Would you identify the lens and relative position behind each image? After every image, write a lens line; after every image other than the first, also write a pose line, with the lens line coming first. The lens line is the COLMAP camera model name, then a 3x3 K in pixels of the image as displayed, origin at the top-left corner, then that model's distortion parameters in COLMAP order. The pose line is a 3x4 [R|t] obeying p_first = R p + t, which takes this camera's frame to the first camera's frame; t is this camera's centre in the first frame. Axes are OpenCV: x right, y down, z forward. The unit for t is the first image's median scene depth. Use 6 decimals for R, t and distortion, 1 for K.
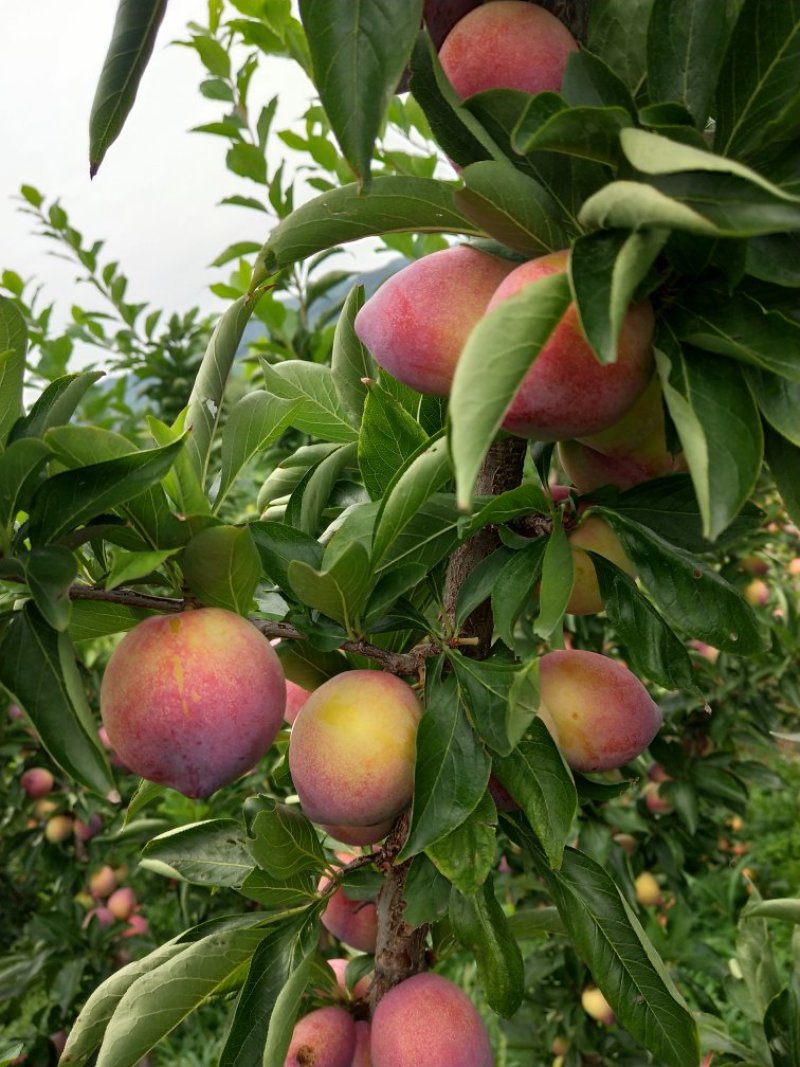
lens RADIAL K [[786.1, 0, 401.2], [0, 786.1, 532.8], [0, 0, 1]] dist [0.099155, -0.025095]
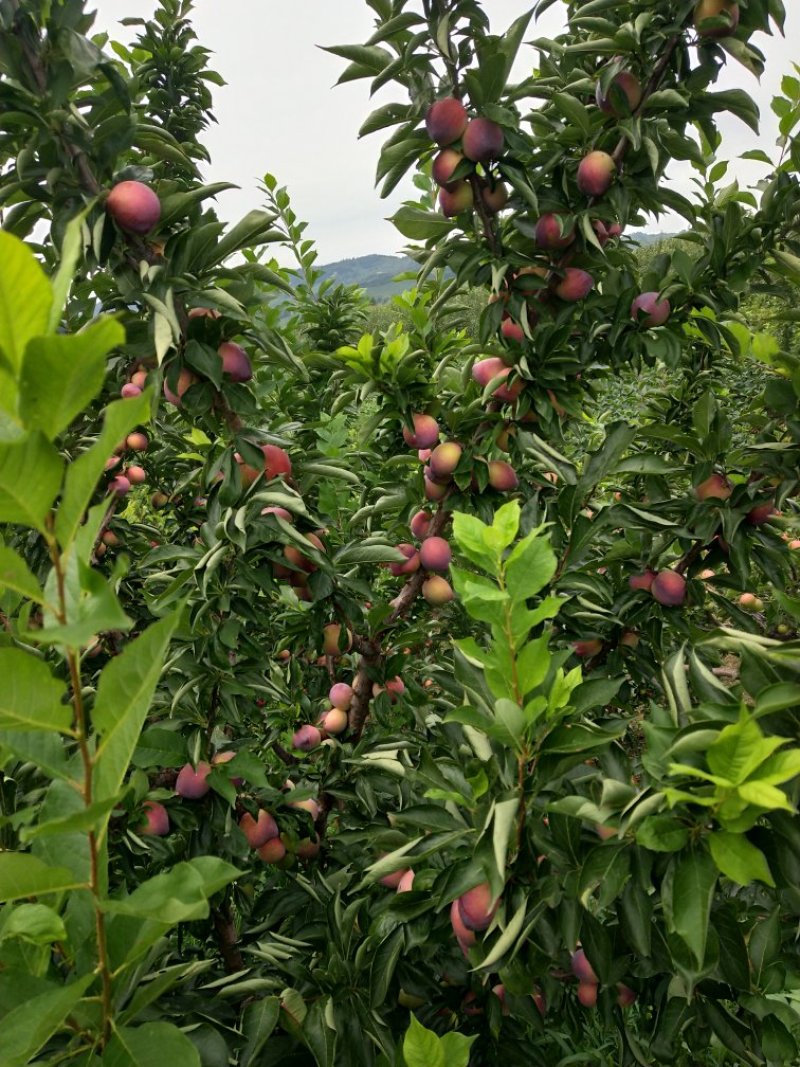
lens RADIAL K [[786.1, 0, 401.2], [0, 786.1, 532.8], [0, 0, 1]] dist [0.099155, -0.025095]
pose [[0.960494, 0.276806, -0.028797, -0.006984], [-0.275610, 0.960456, 0.039538, 0.077774], [0.038603, -0.030039, 0.998803, -0.479245]]
